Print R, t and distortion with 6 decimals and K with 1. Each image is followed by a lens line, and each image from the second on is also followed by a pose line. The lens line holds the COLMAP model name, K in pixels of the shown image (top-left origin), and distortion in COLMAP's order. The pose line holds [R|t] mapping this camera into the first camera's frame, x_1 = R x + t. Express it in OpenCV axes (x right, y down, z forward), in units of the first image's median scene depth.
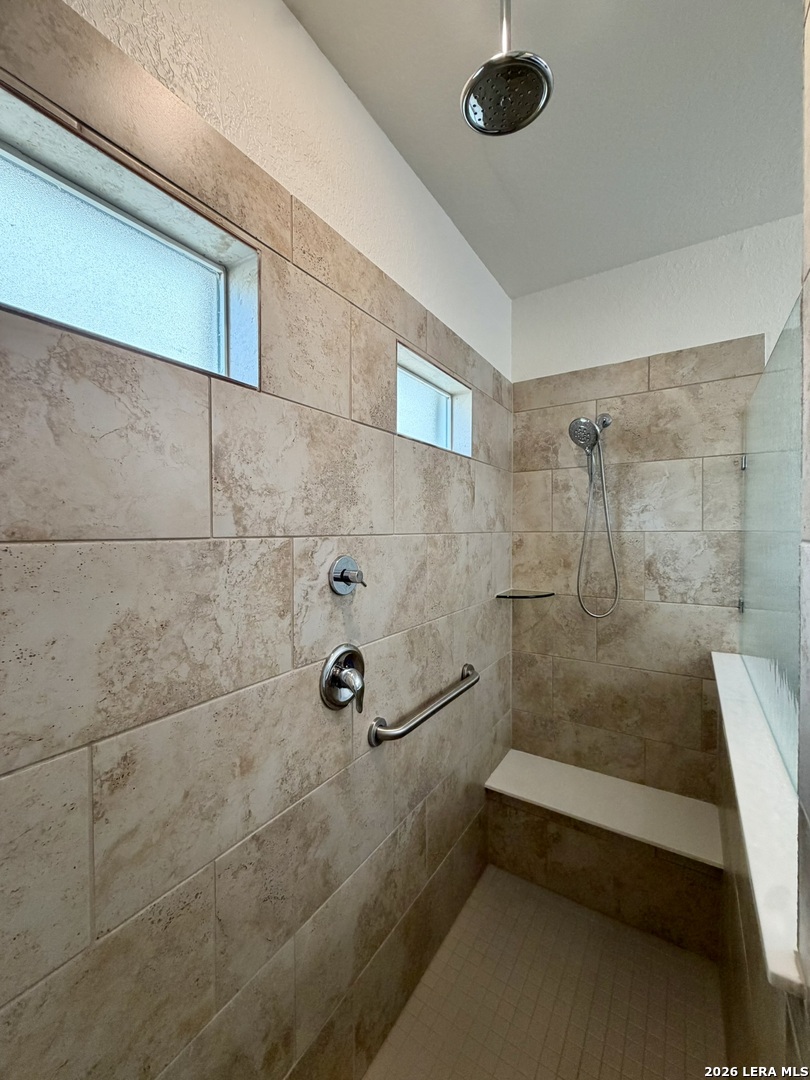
lens RADIAL K [[434.9, 0, 402.6], [0, 434.9, 537.6], [0, 0, 1]] dist [-0.003885, -0.000113]
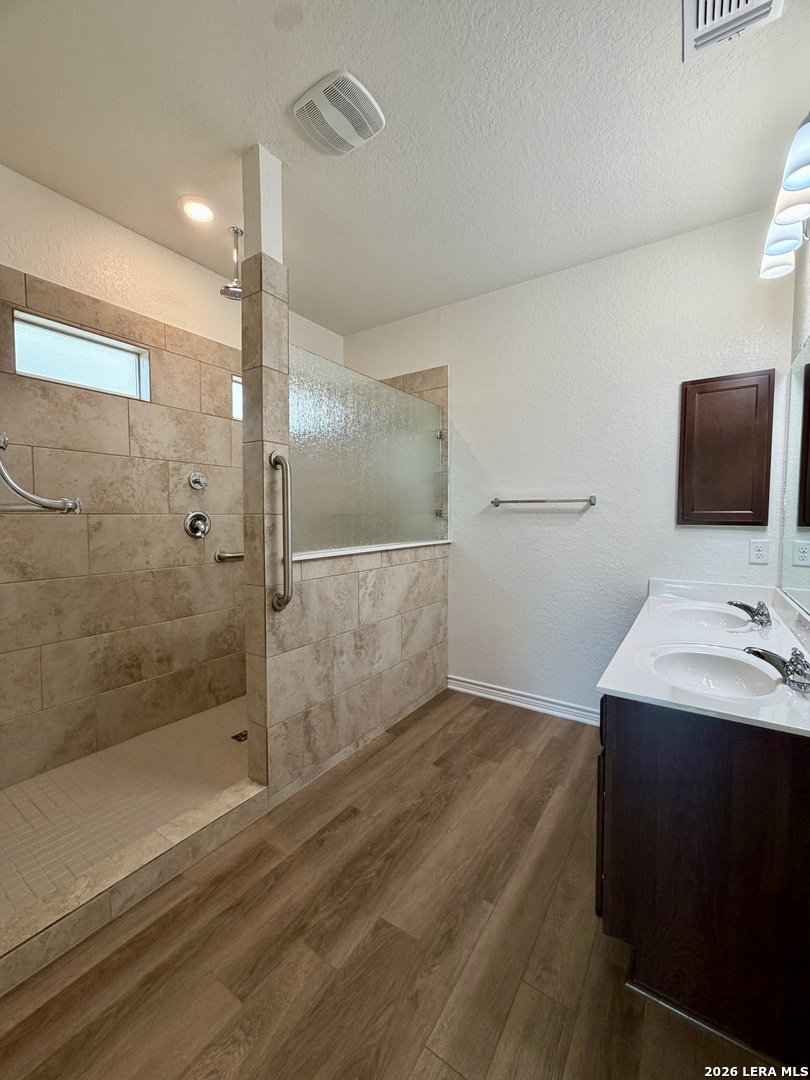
lens RADIAL K [[434.9, 0, 406.0], [0, 434.9, 537.9], [0, 0, 1]] dist [-0.003885, -0.000113]
pose [[0.999988, 0.004343, -0.002379, 1.122301], [-0.004260, 0.999423, 0.033693, 0.351810], [0.002524, -0.033682, 0.999429, -1.508615]]
